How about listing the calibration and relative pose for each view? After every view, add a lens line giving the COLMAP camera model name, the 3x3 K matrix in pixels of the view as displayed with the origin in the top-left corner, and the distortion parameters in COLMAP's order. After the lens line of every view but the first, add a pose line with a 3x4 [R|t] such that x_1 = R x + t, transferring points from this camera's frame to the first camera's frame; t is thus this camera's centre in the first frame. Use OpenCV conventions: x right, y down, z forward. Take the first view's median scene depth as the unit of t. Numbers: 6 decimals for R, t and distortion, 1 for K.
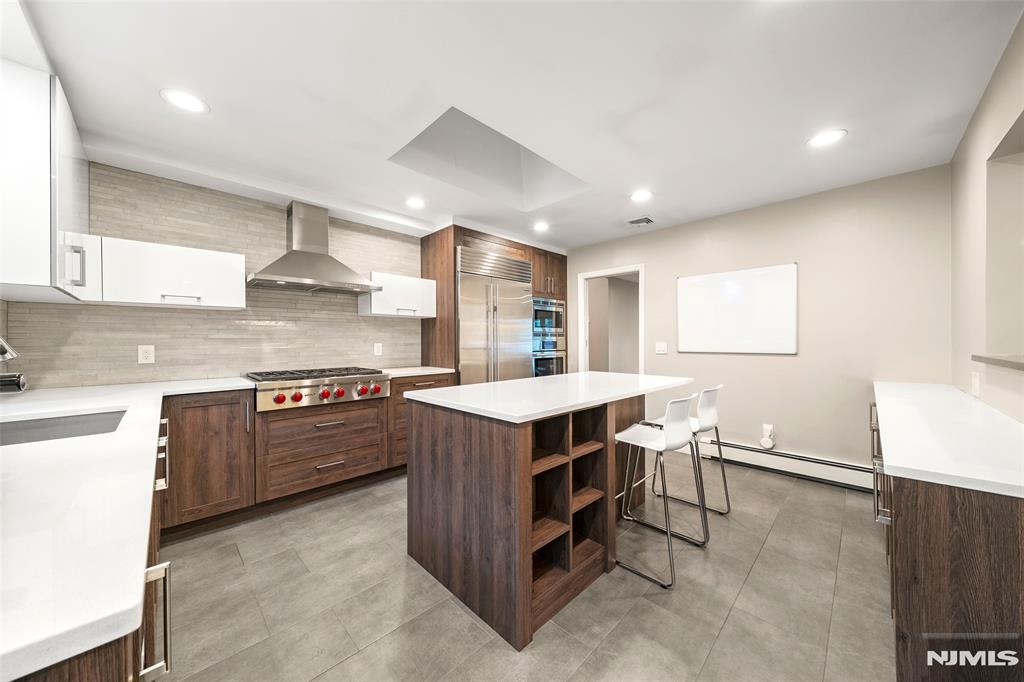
lens RADIAL K [[352.3, 0, 506.0], [0, 352.3, 342.6], [0, 0, 1]] dist [-0.000832, -0.000181]
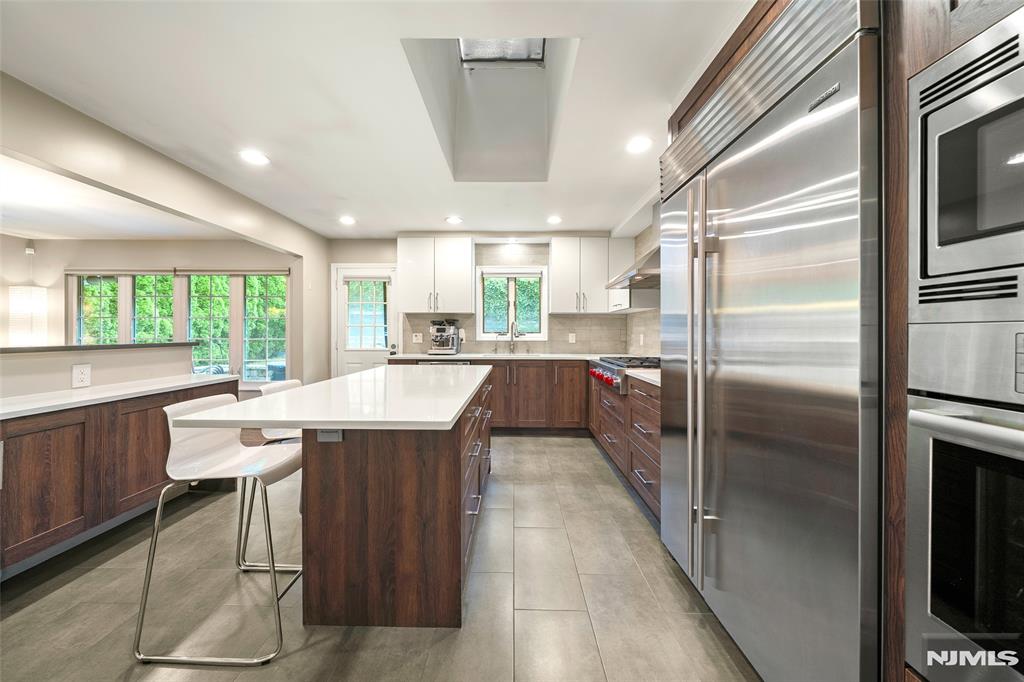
lens RADIAL K [[352.3, 0, 510.2], [0, 352.3, 333.9], [0, 0, 1]] dist [-0.000832, -0.000181]
pose [[-0.707161, 0.004593, -0.707038, 0.524696], [-0.003081, 0.999949, 0.009577, -0.007660], [0.707046, 0.008951, -0.707111, 1.531717]]
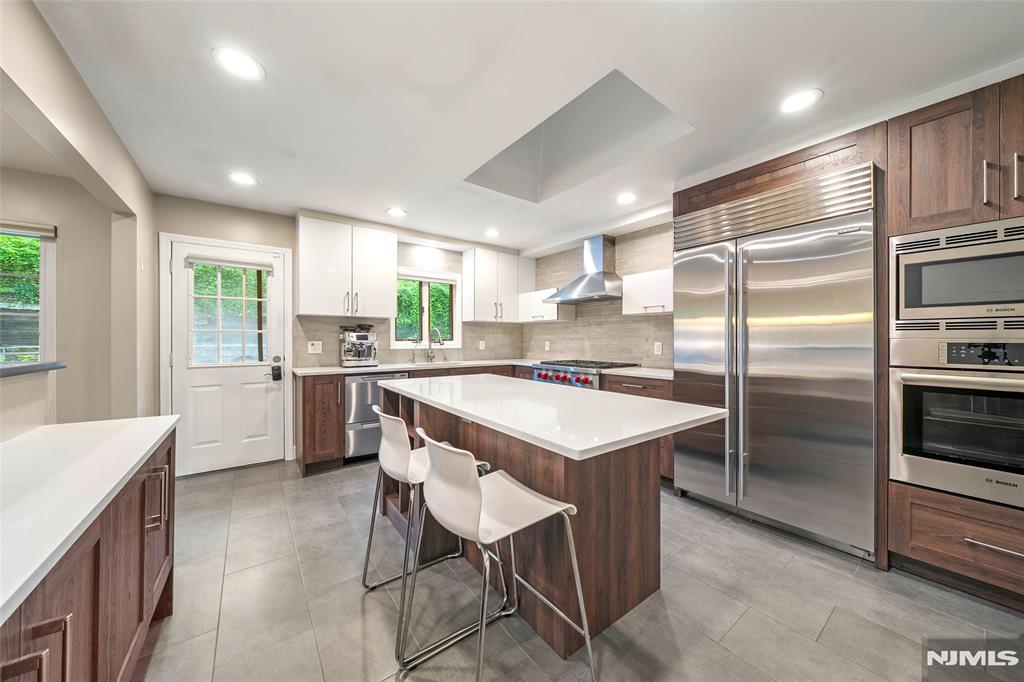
lens RADIAL K [[352.3, 0, 512.4], [0, 352.3, 339.1], [0, 0, 1]] dist [-0.000832, -0.000181]
pose [[-0.132545, 0.002552, -0.991174, 0.859489], [-0.006551, 0.999973, 0.003450, -0.010351], [0.991155, 0.006951, -0.132525, 0.942504]]
